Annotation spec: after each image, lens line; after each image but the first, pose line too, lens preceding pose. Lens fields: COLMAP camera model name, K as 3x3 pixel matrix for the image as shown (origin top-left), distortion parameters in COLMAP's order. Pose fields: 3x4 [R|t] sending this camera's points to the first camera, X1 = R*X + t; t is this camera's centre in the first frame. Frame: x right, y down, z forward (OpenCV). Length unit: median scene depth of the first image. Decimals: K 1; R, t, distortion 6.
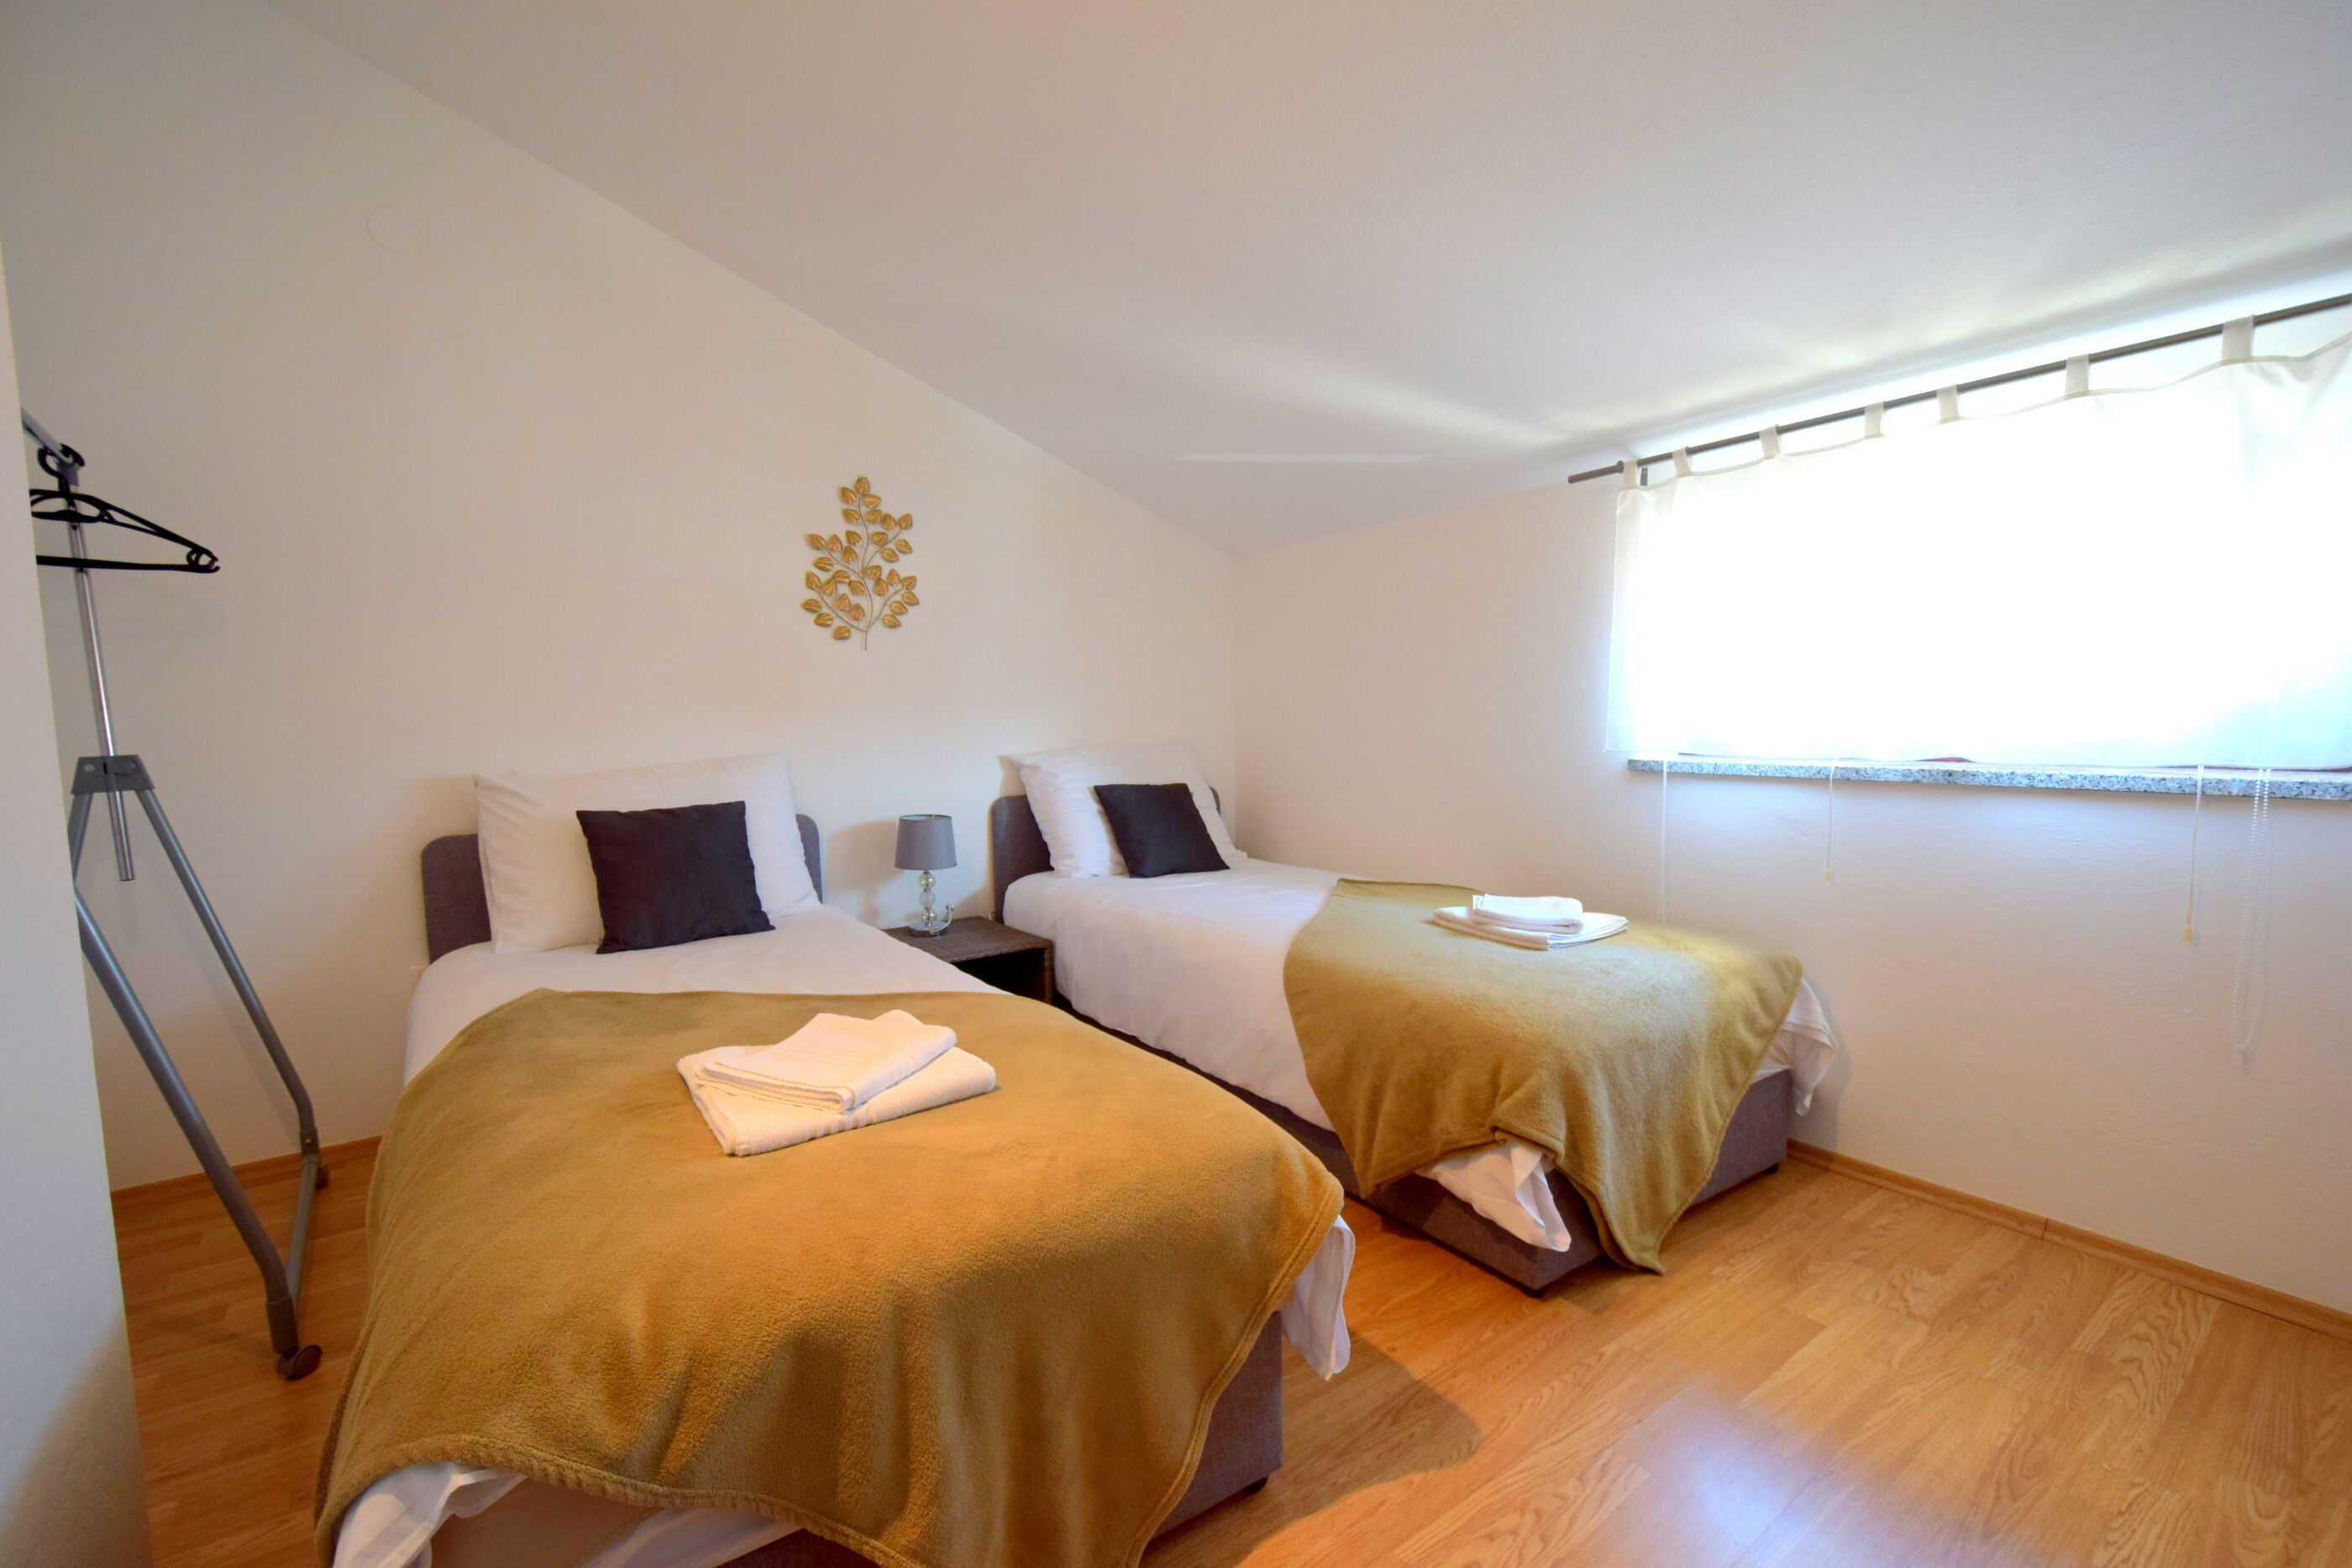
lens RADIAL K [[1000.0, 0, 1191.0], [0, 1000.0, 811.3], [0, 0, 1]] dist [-0.009460, -0.000414]
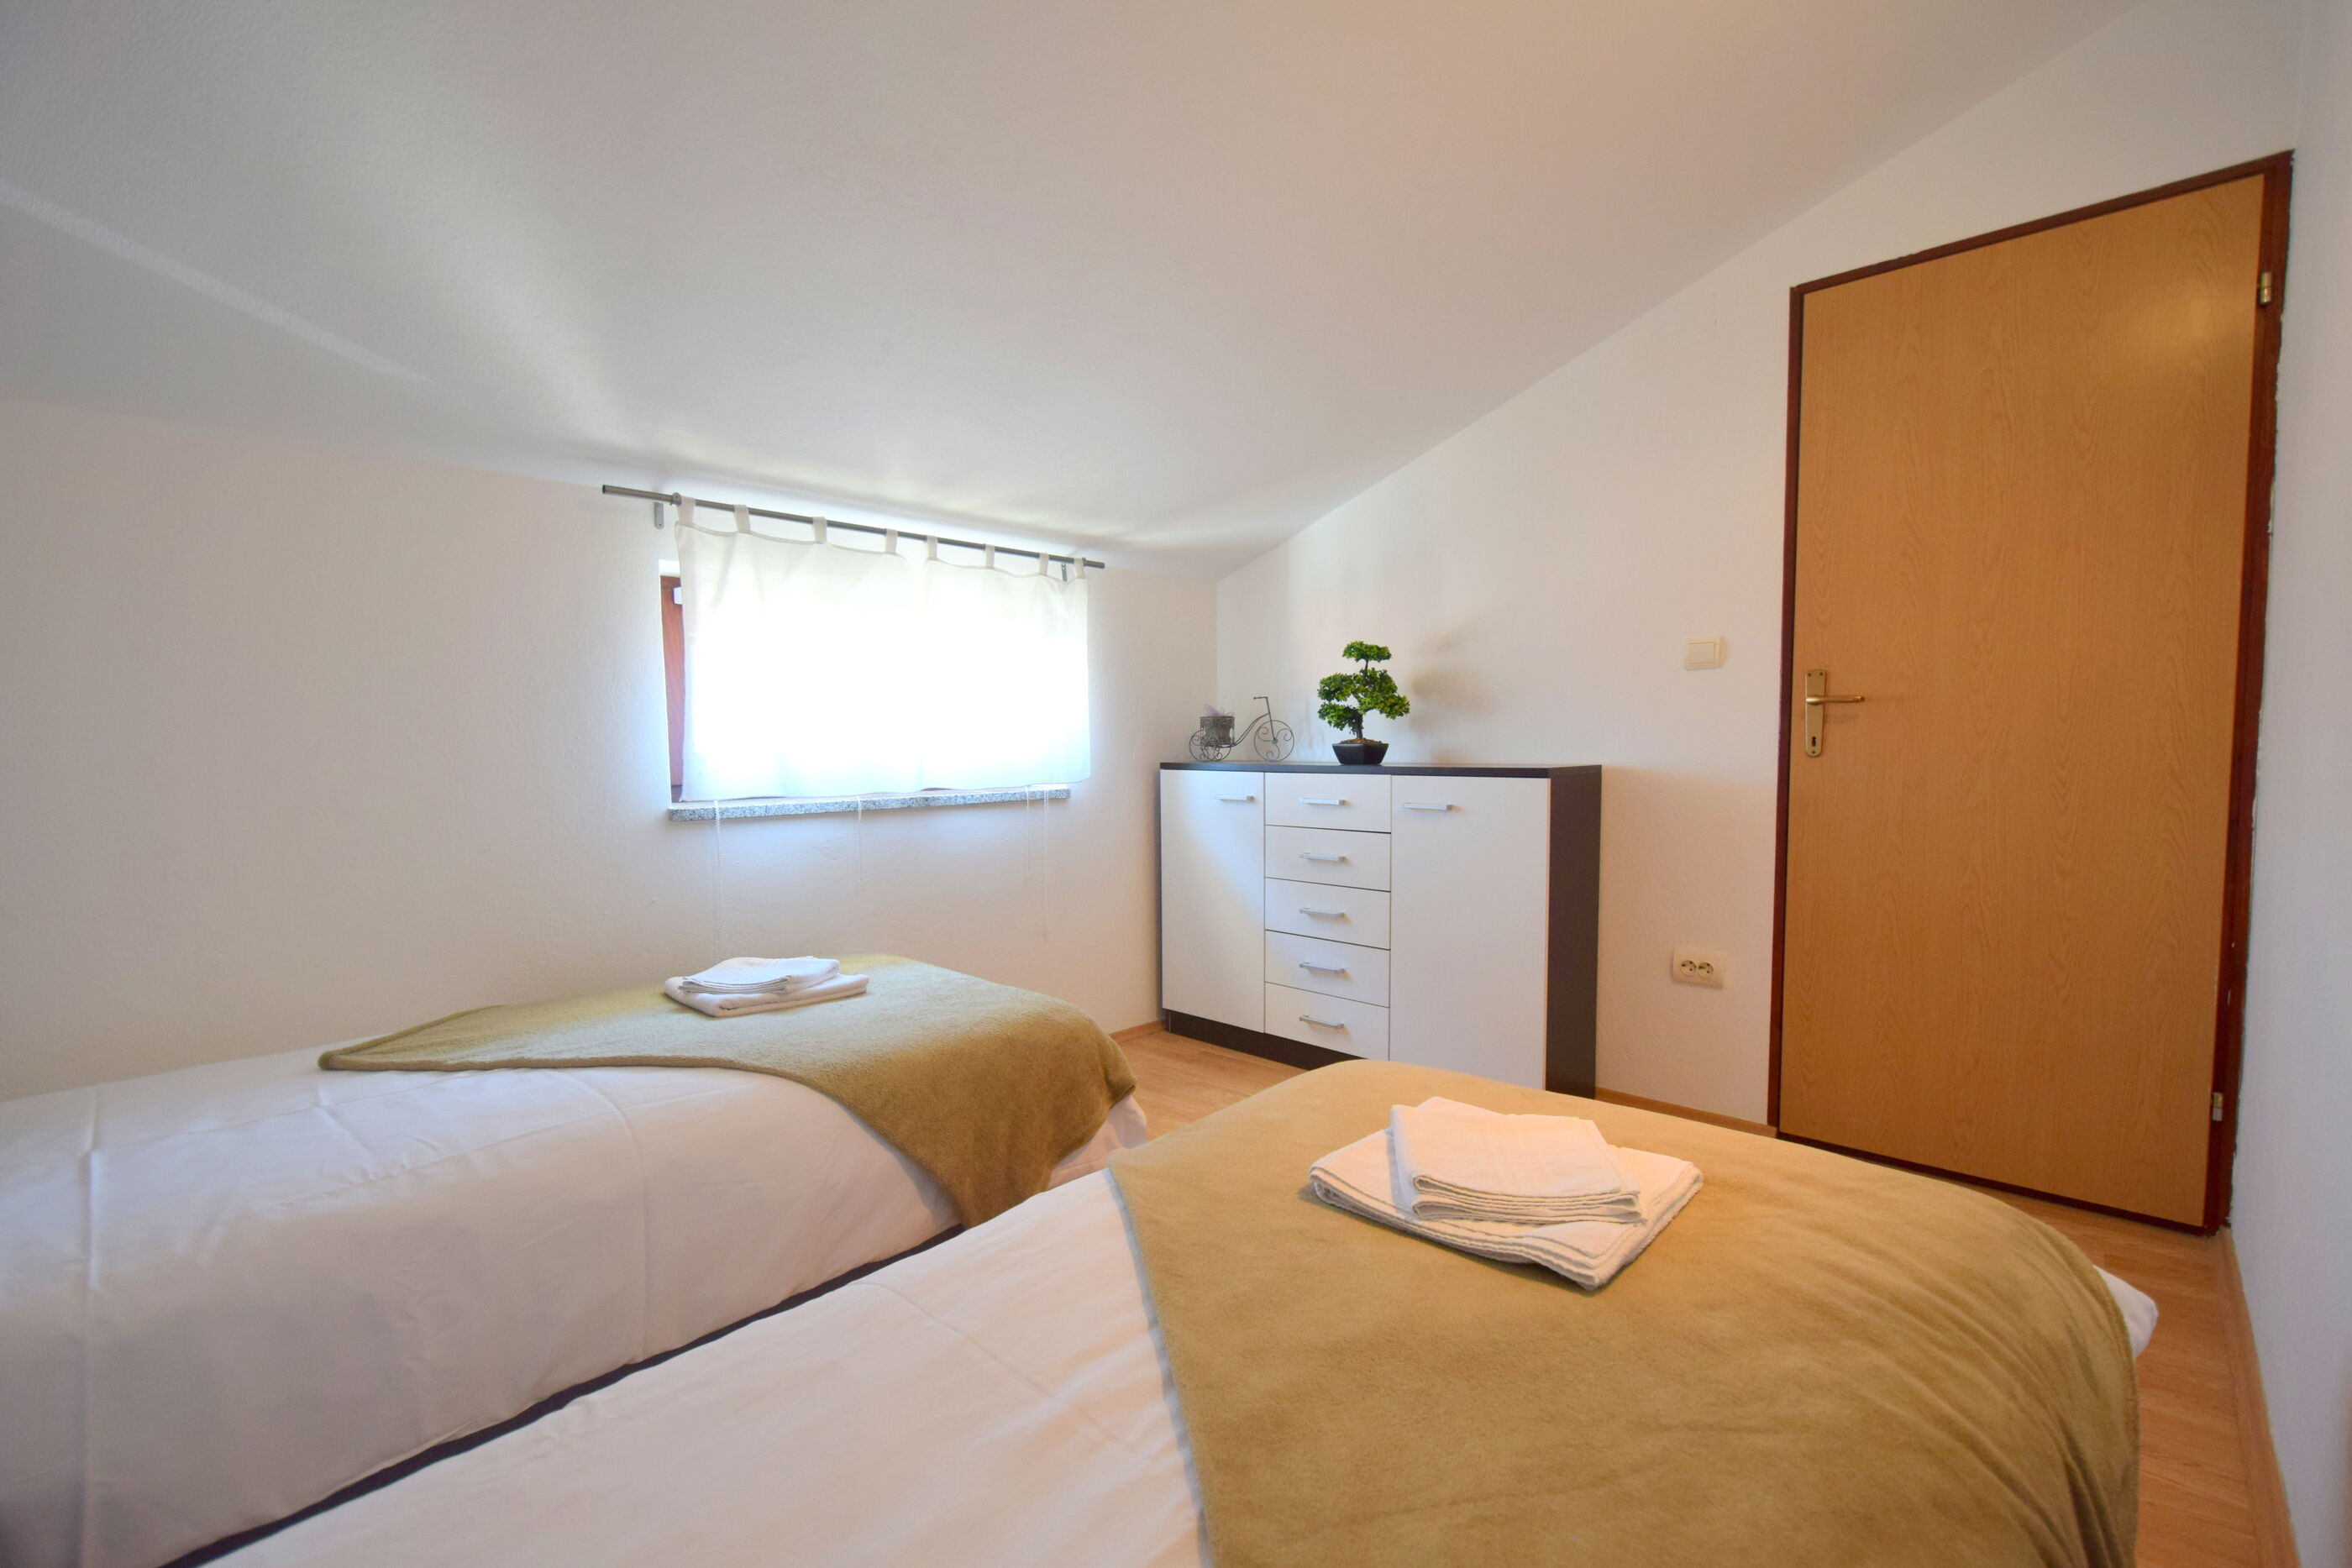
lens RADIAL K [[1000.0, 0, 1191.0], [0, 1000.0, 811.3], [0, 0, 1]] dist [-0.009460, -0.000414]
pose [[-0.210358, -0.050224, 0.976333, -0.668869], [0.106542, 0.991553, 0.073962, -0.078726], [-0.971802, 0.119579, -0.203230, 0.835050]]
